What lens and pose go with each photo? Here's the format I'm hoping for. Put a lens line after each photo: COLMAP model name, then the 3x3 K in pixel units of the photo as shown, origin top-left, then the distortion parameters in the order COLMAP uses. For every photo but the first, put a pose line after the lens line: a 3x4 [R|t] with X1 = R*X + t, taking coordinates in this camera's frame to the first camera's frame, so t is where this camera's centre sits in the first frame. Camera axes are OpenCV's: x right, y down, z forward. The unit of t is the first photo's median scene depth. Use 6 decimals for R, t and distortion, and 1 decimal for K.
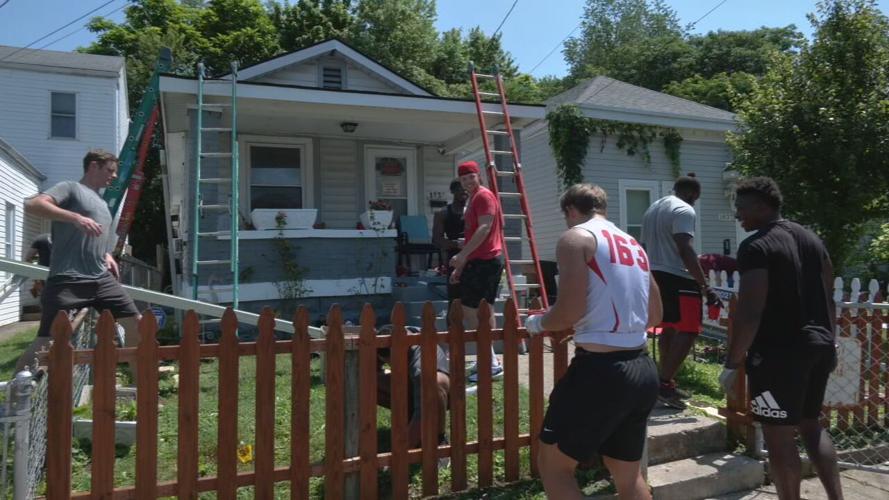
lens RADIAL K [[631.0, 0, 458.5], [0, 631.0, 237.2], [0, 0, 1]] dist [-0.000639, -0.000086]
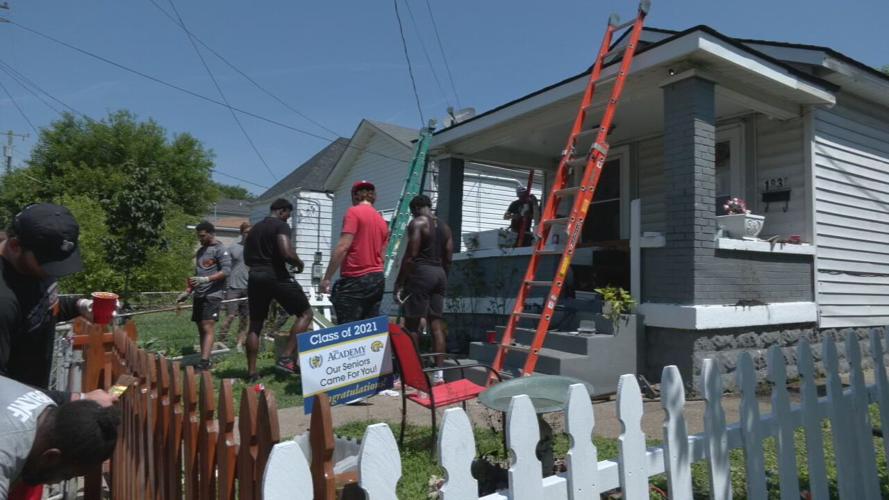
lens RADIAL K [[607.5, 0, 455.2], [0, 607.5, 250.2], [0, 0, 1]] dist [0.032930, -0.001232]
pose [[0.186885, -0.034103, -0.981790, 0.630796], [0.038607, 0.998880, -0.027348, 0.011656], [0.981623, -0.032794, 0.187992, 0.620652]]
